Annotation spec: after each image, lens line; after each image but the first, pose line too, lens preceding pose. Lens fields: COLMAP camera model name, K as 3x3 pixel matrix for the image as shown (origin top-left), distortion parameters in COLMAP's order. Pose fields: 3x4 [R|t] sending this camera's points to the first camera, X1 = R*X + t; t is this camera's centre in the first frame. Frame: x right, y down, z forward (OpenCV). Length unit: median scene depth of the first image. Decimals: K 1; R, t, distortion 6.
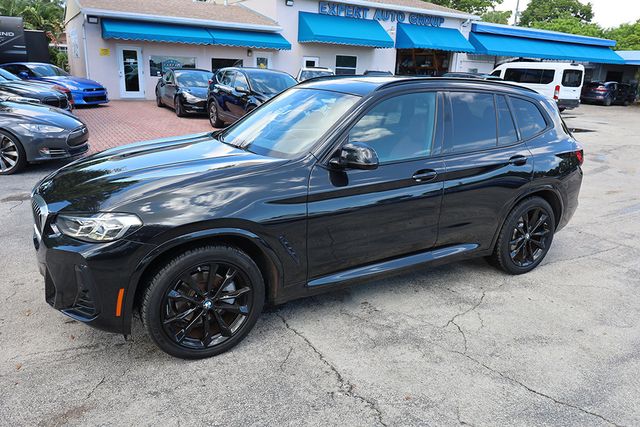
lens RADIAL K [[478.3, 0, 318.9], [0, 478.3, 204.3], [0, 0, 1]] dist [0.001839, -0.002349]
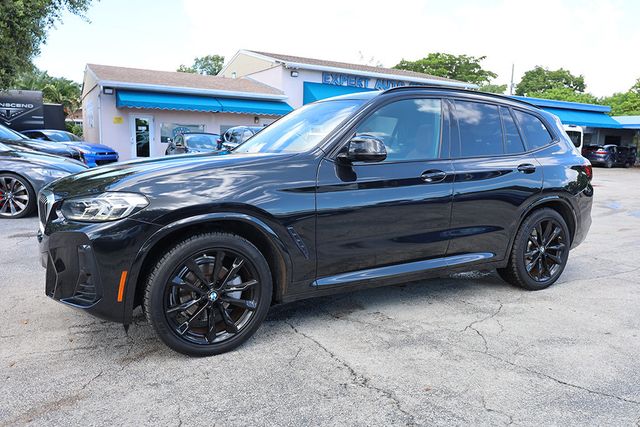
lens RADIAL K [[478.3, 0, 316.5], [0, 478.3, 201.3], [0, 0, 1]] dist [0.001839, -0.002349]
pose [[0.999786, -0.013534, -0.015619, -0.006912], [0.010968, 0.988004, -0.154041, 0.150112], [0.017516, 0.153837, 0.987941, 0.024828]]
